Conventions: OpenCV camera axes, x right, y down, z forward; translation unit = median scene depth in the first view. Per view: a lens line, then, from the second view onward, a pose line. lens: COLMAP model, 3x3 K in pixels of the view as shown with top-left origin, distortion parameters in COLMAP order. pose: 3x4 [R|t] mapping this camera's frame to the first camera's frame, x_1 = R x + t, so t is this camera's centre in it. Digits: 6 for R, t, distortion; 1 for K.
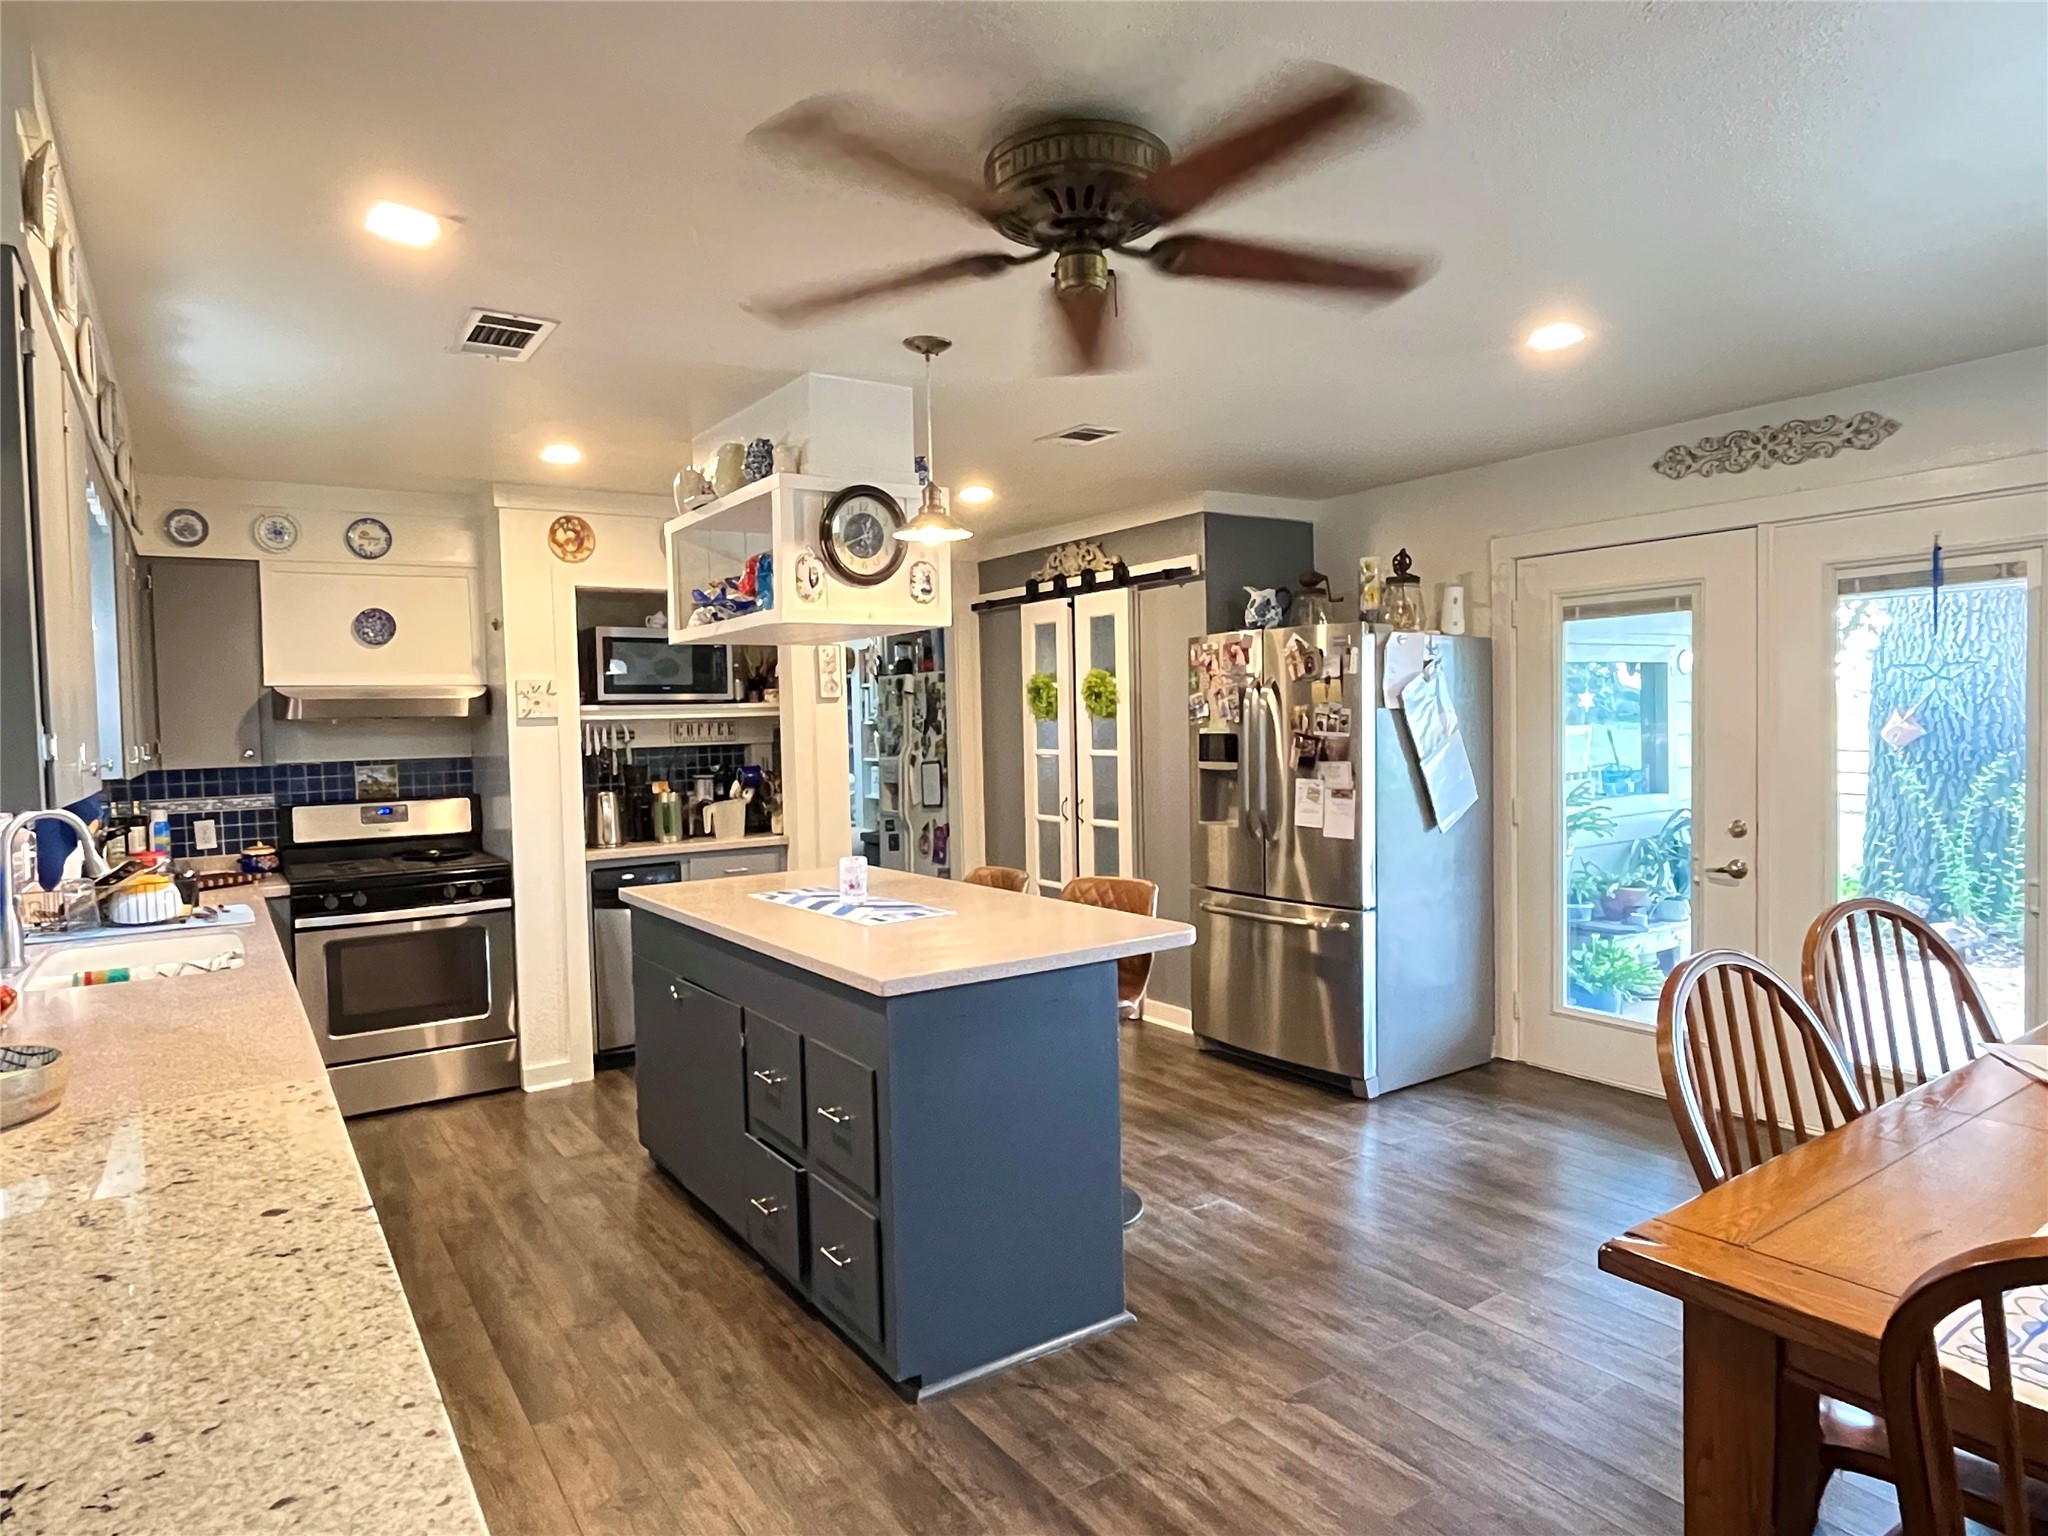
lens RADIAL K [[1199.0, 0, 1024.0], [0, 1199.0, 768.0], [0, 0, 1]] dist [0.005369, 0.001917]
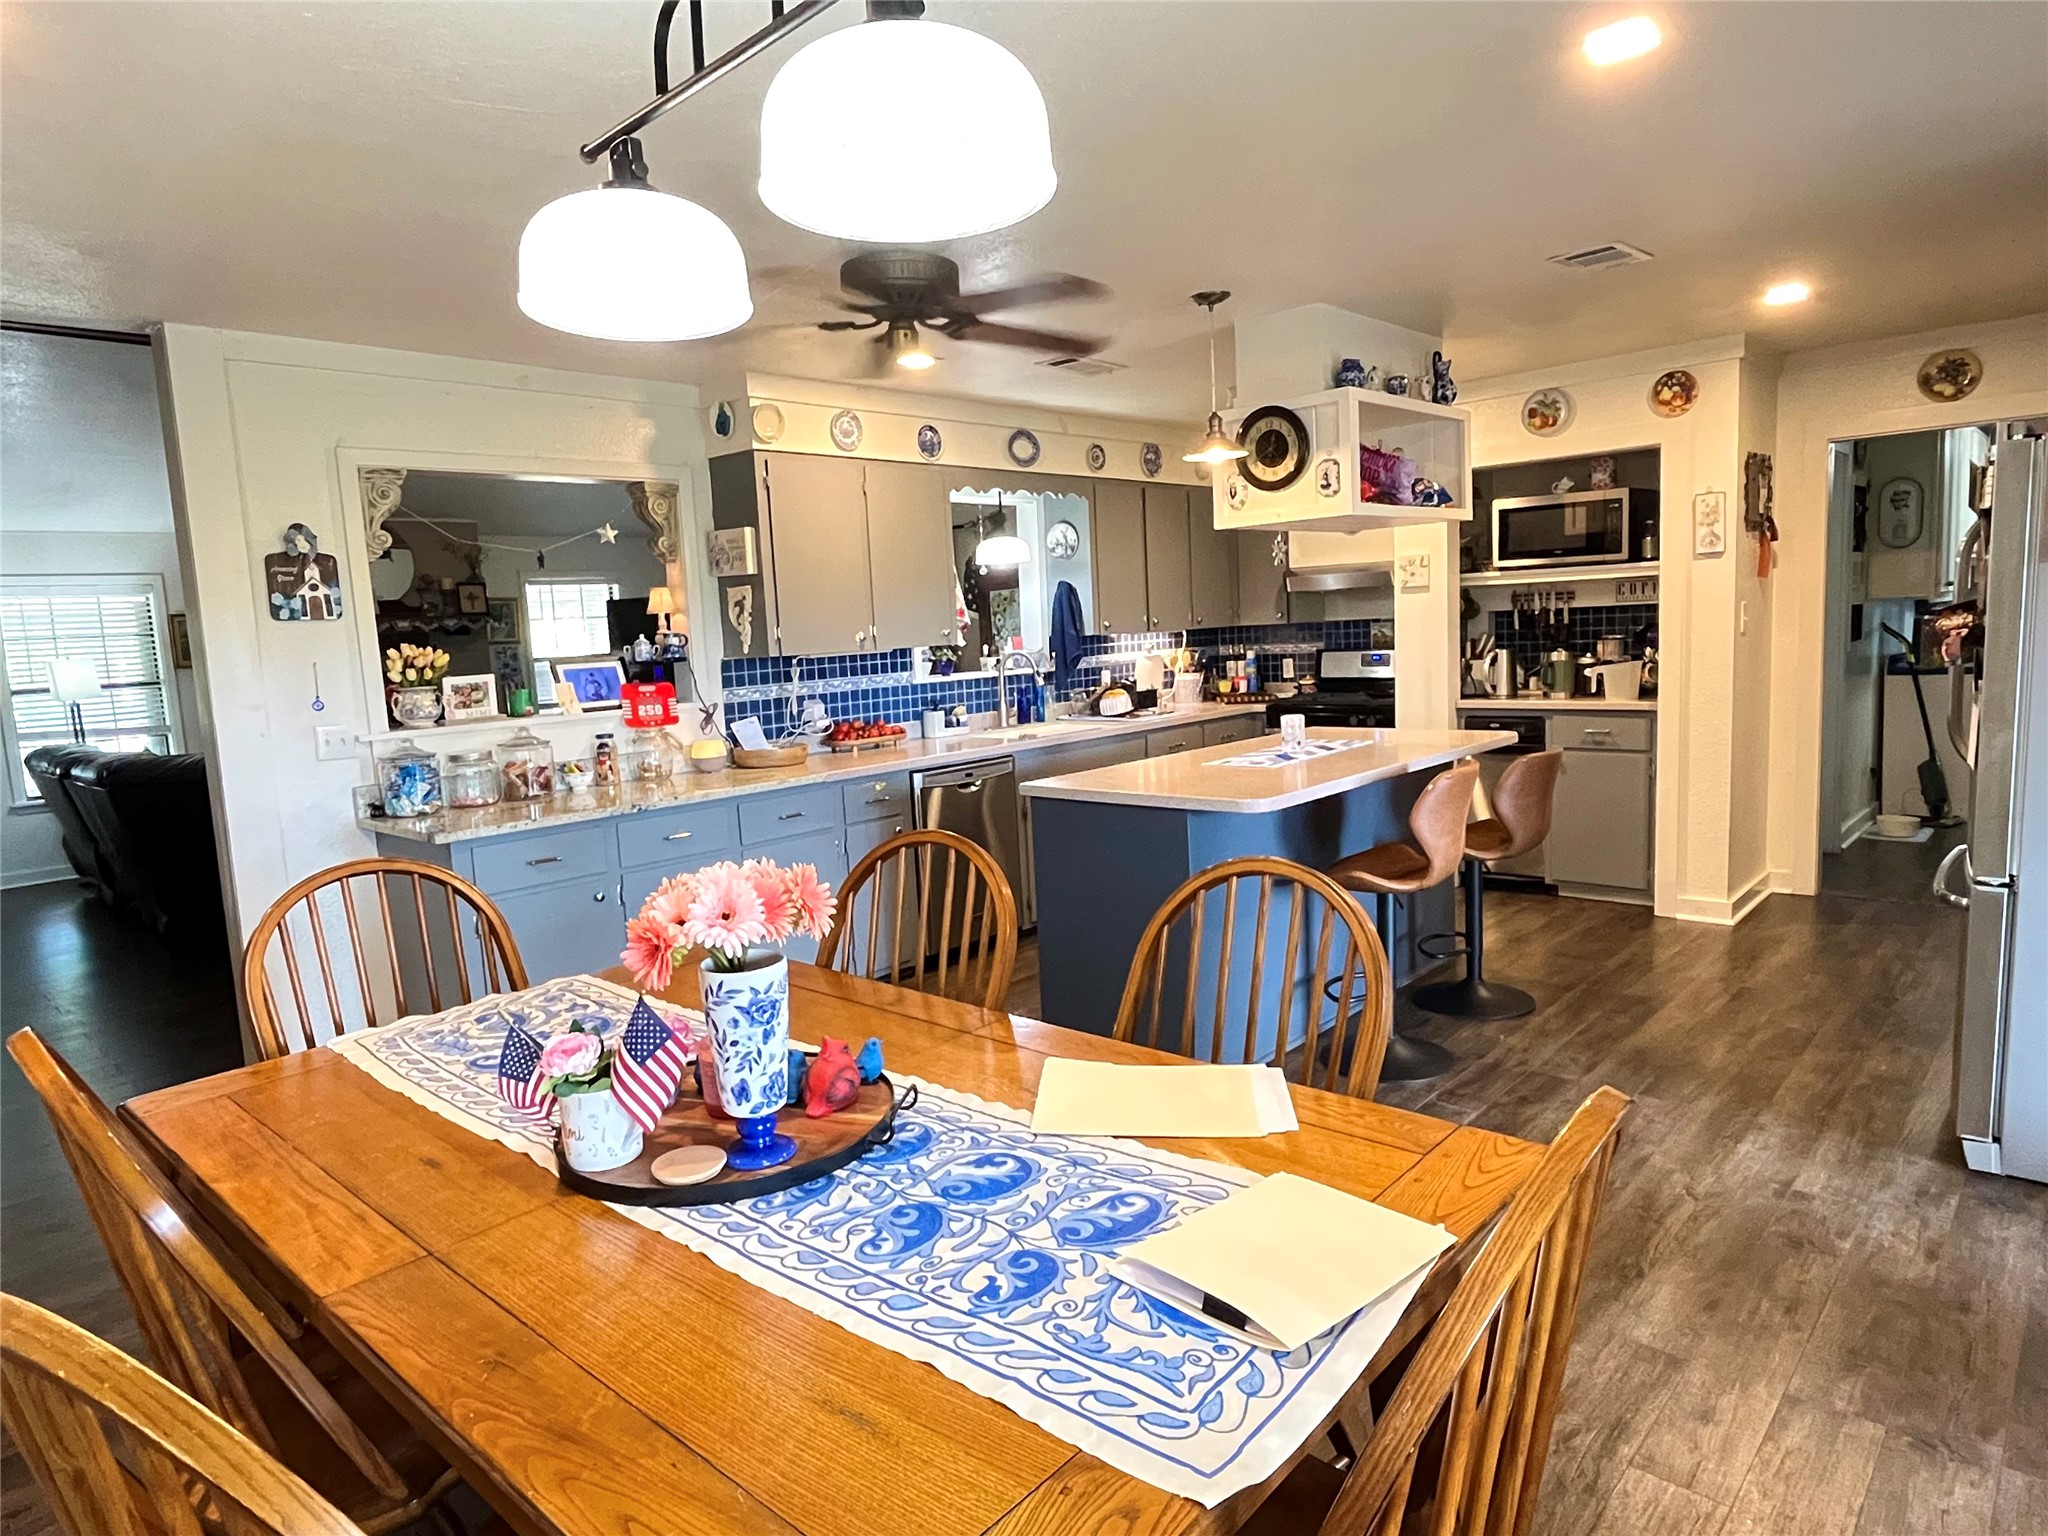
lens RADIAL K [[1199.0, 0, 1024.0], [0, 1199.0, 768.0], [0, 0, 1]] dist [0.005369, 0.001917]
pose [[0.228710, 0.133802, -0.964256, 0.711277], [0.007202, 0.990250, 0.139117, -0.032090], [0.973468, -0.038762, 0.225516, 0.332485]]
